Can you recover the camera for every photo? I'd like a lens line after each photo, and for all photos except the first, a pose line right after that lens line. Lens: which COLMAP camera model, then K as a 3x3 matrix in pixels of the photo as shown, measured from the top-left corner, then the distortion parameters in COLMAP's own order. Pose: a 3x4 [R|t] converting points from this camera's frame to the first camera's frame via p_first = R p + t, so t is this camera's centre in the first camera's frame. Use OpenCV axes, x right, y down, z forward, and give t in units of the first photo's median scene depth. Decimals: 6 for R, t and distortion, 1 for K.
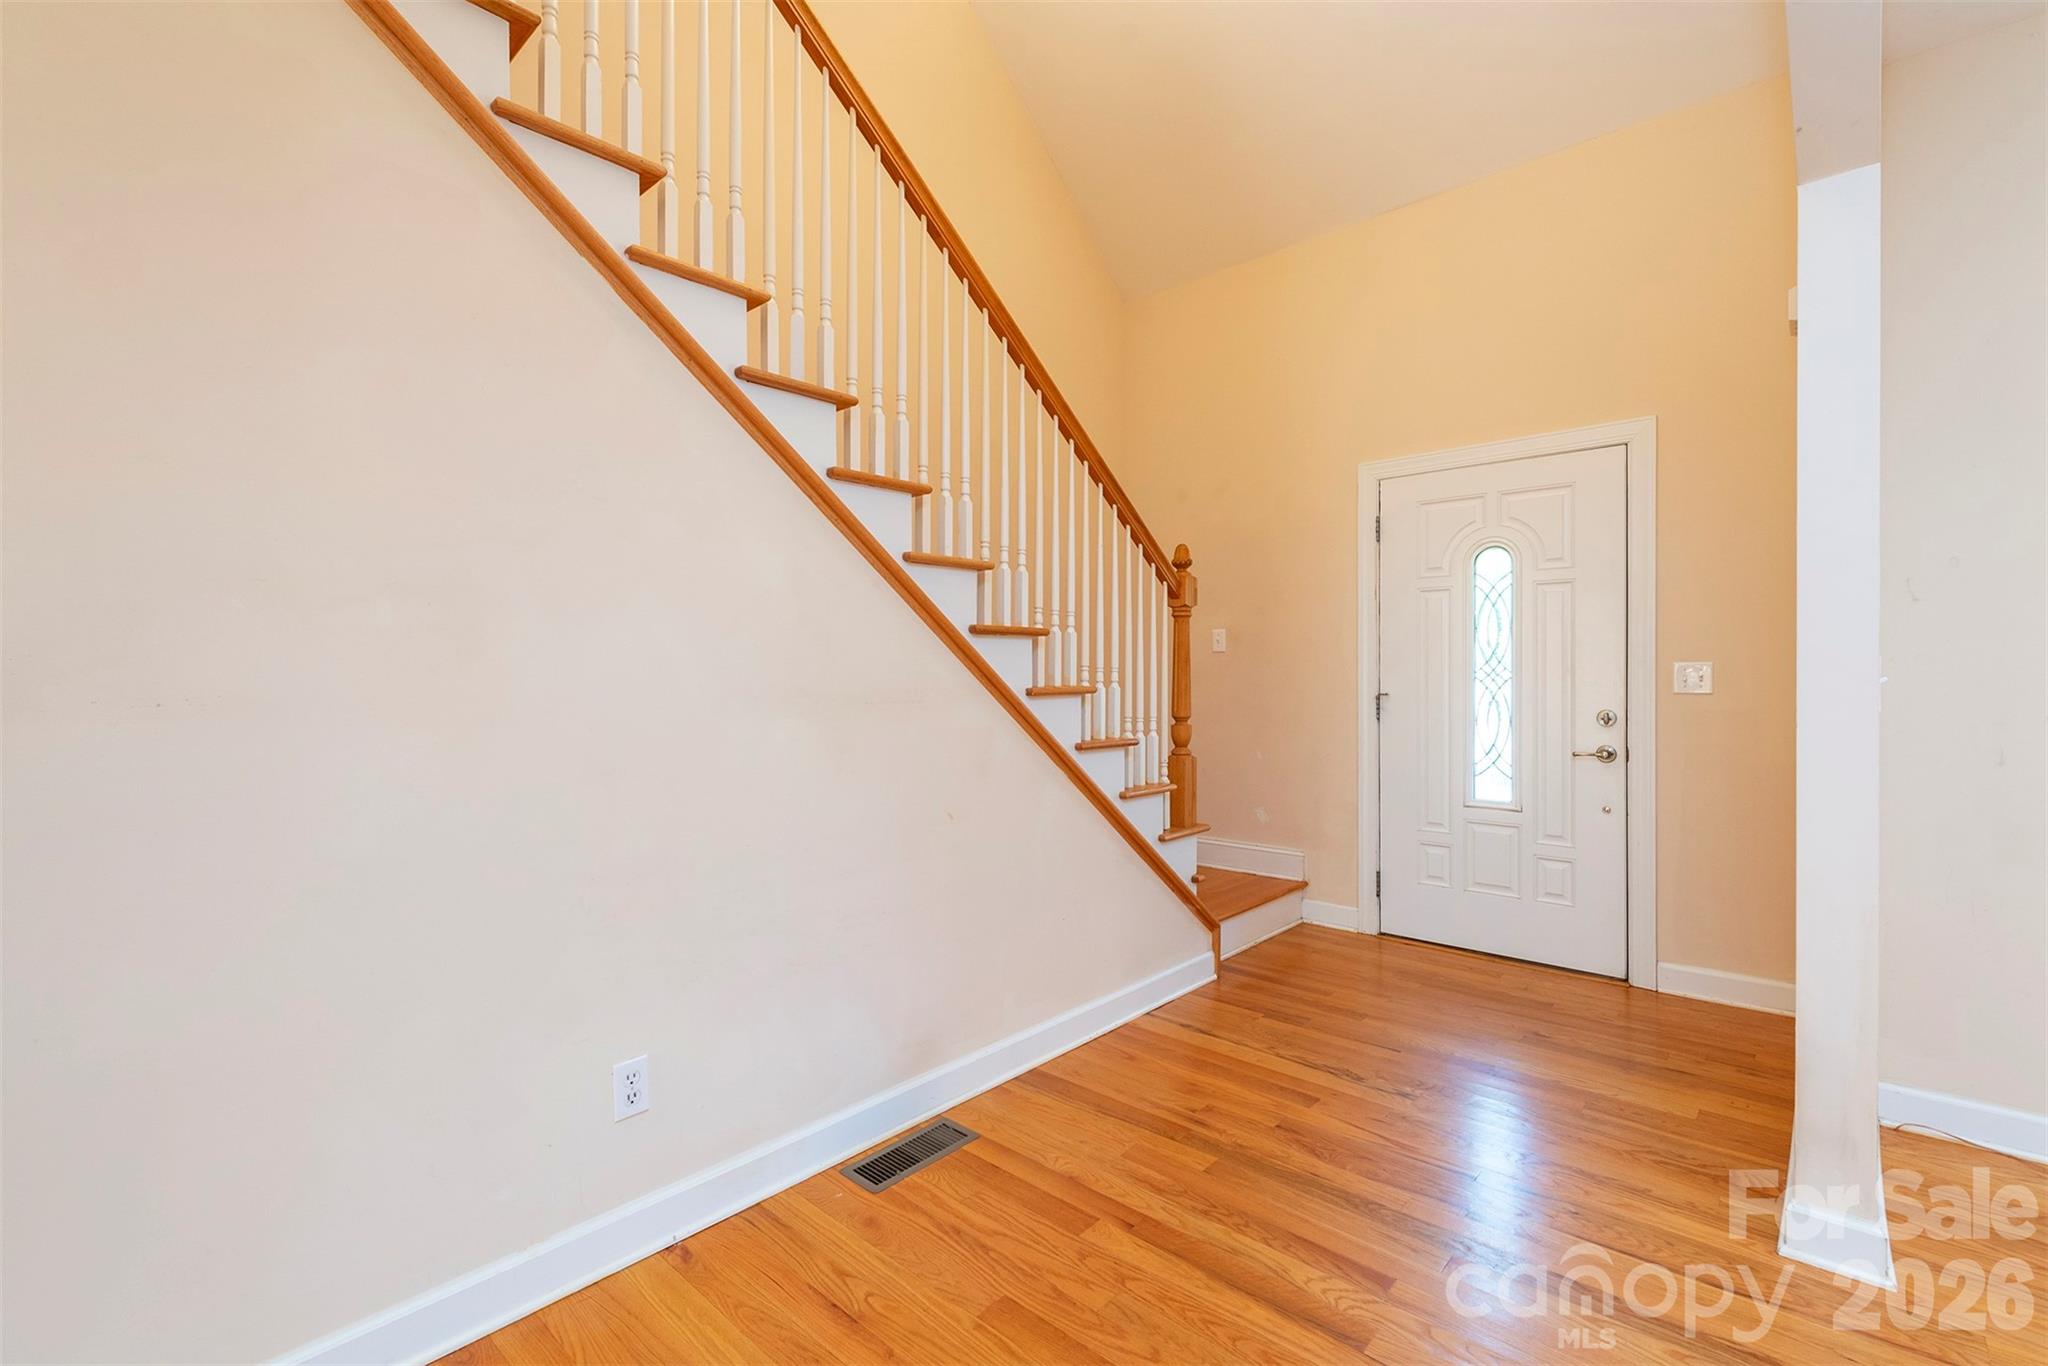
lens RADIAL K [[944.5, 0, 1034.3], [0, 944.5, 674.4], [0, 0, 1]] dist [0.021193, -0.000683]
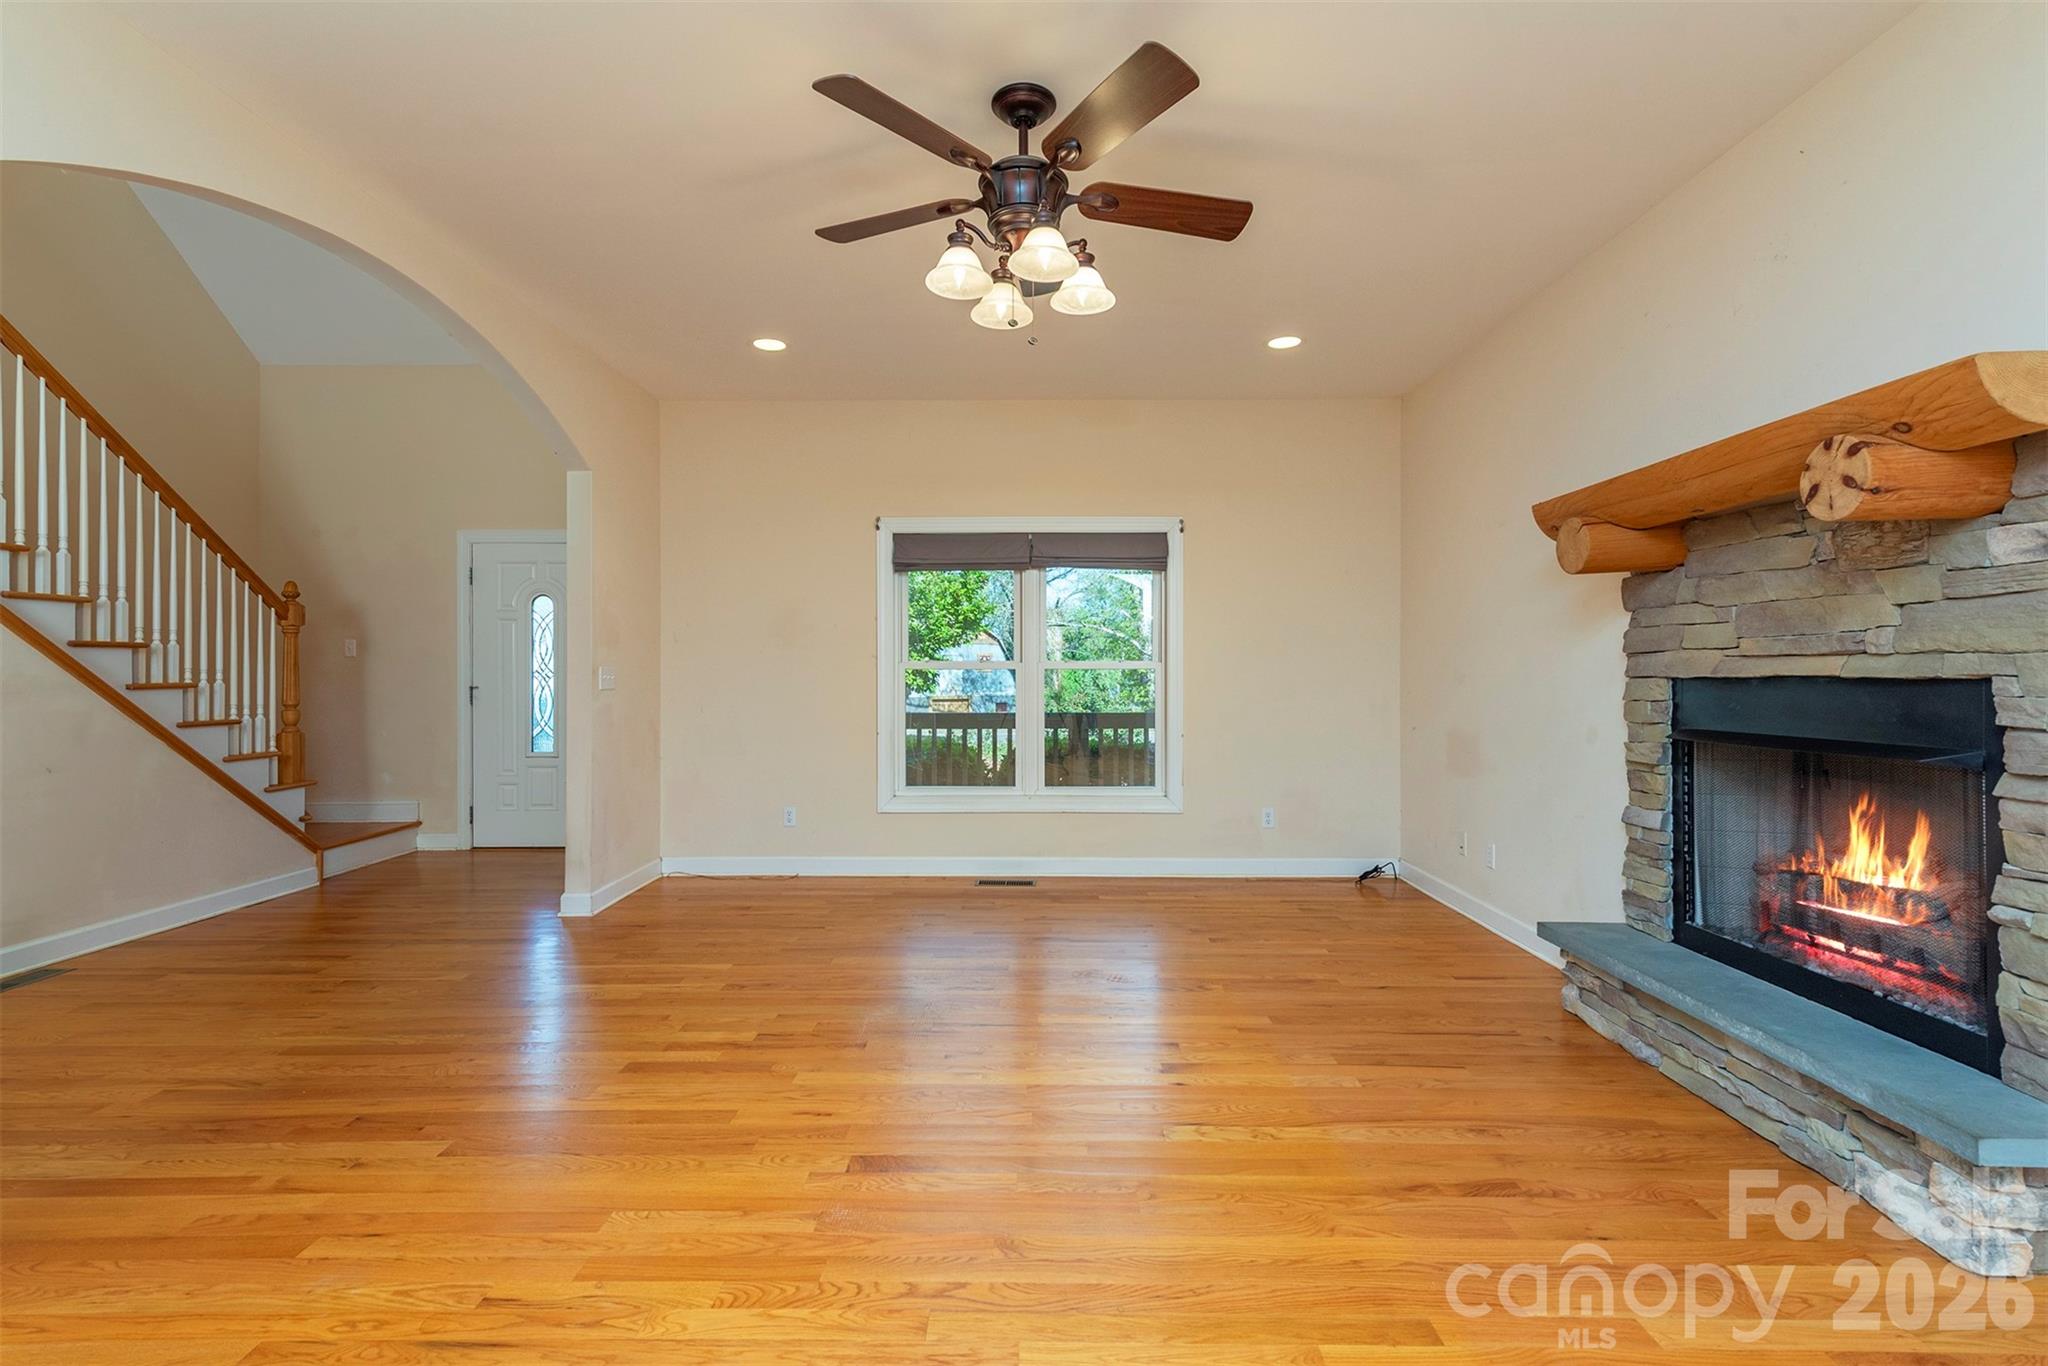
lens RADIAL K [[944.5, 0, 1034.3], [0, 944.5, 674.4], [0, 0, 1]] dist [0.021193, -0.000683]
pose [[0.759238, -0.002313, 0.650809, 0.070720], [0.001936, 0.999997, 0.001295, 0.000366], [-0.650811, 0.000276, 0.759240, -0.805044]]
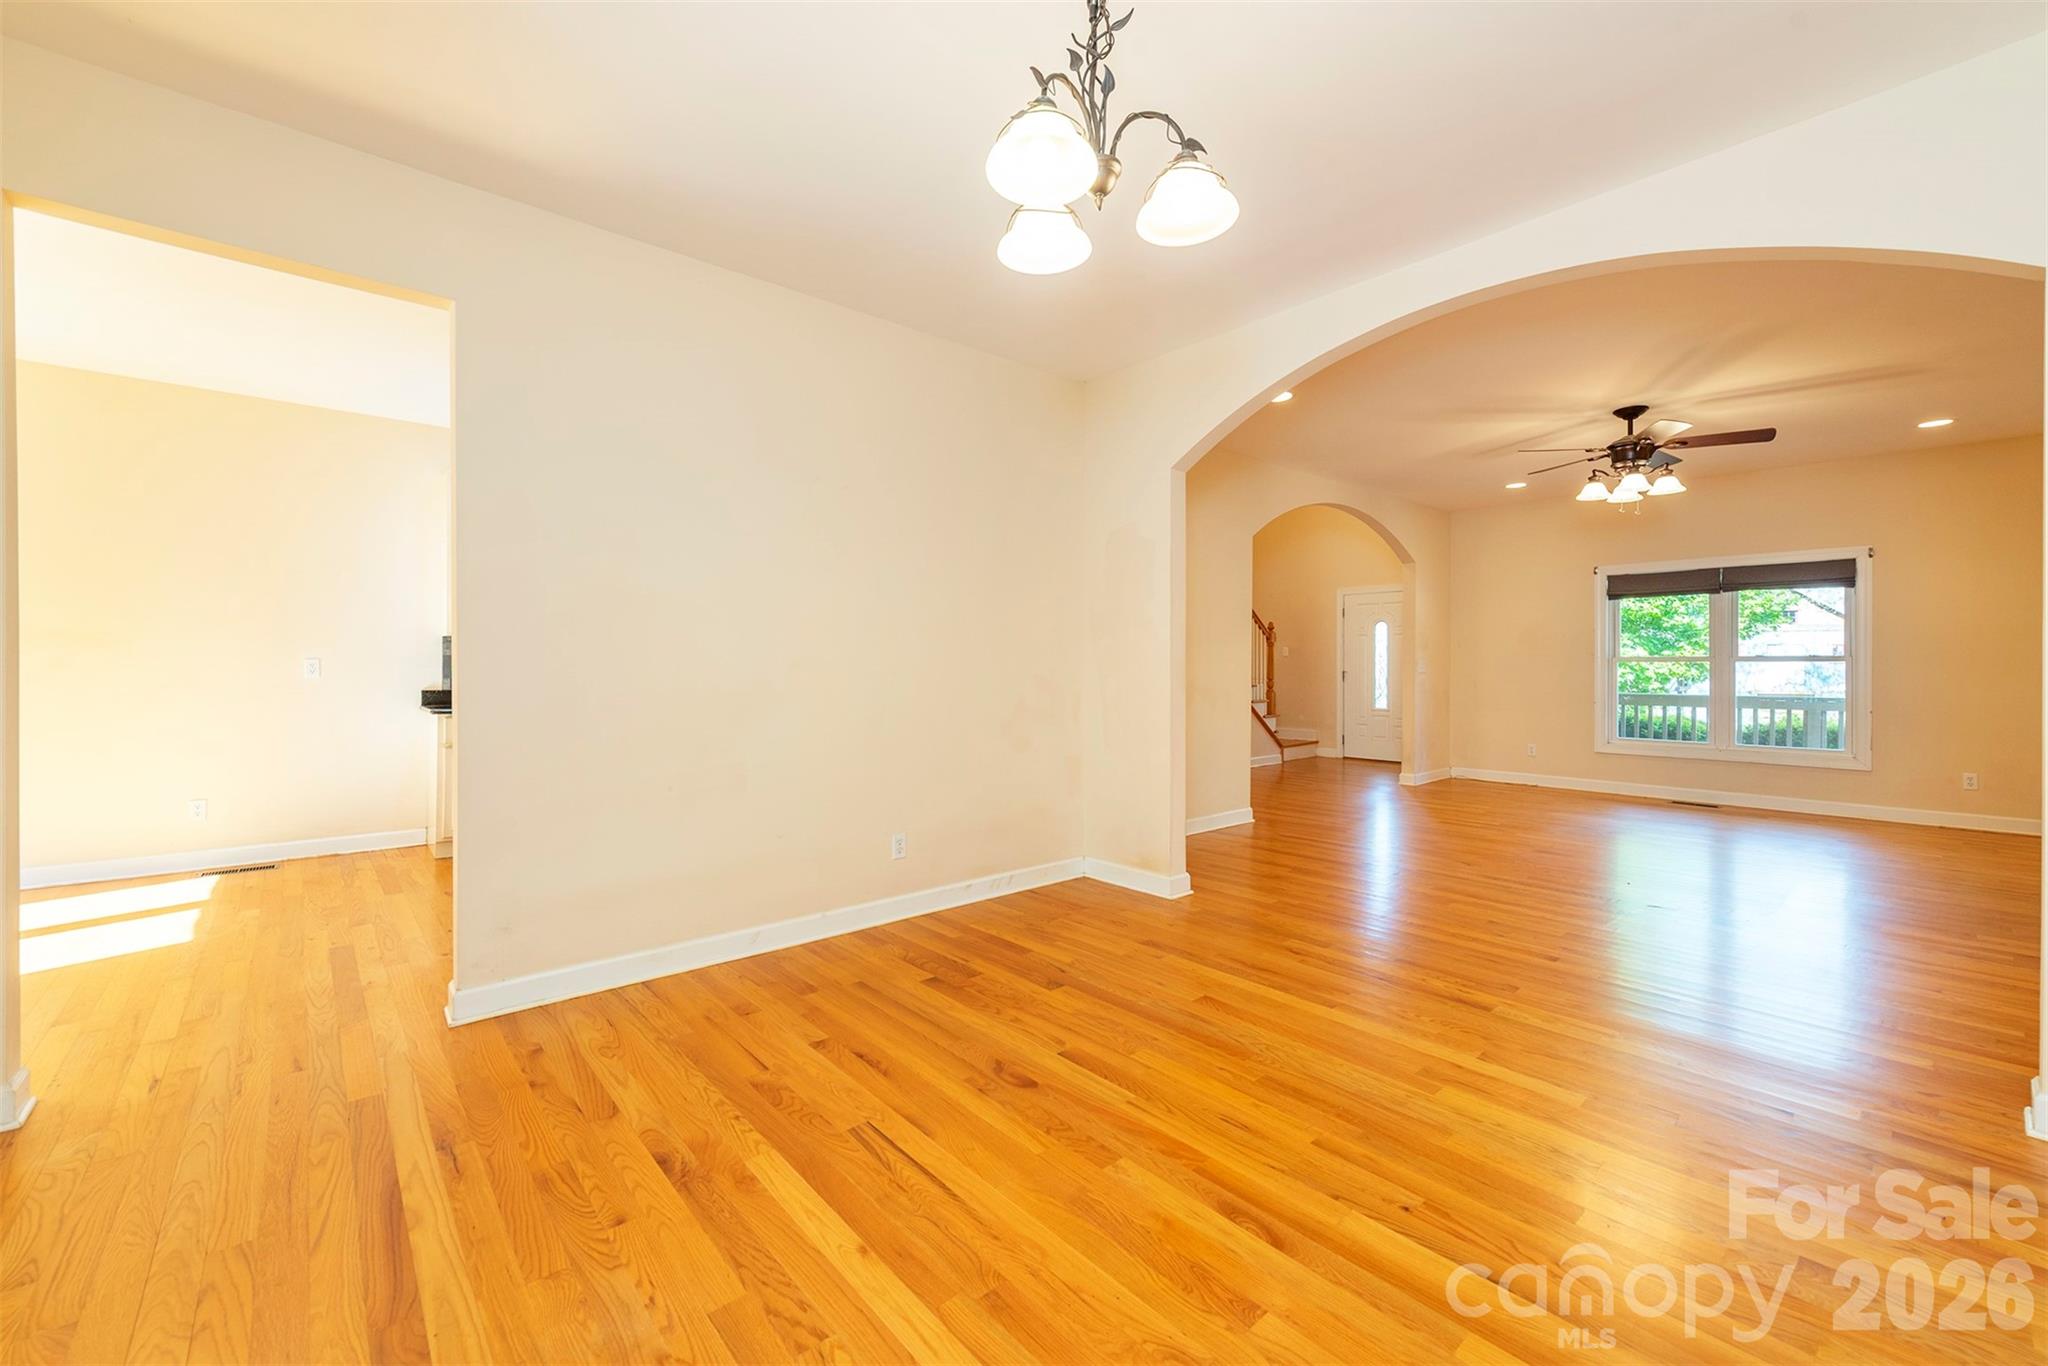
lens RADIAL K [[823.4, 0, 1004.2], [0, 823.4, 665.8], [0, 0, 1]] dist [0.000498, 0.000189]
pose [[0.988667, -0.001055, -0.150123, -0.298032], [0.001070, 0.999999, 0.000017, 0.001542], [0.150123, -0.000177, 0.988667, -1.769374]]
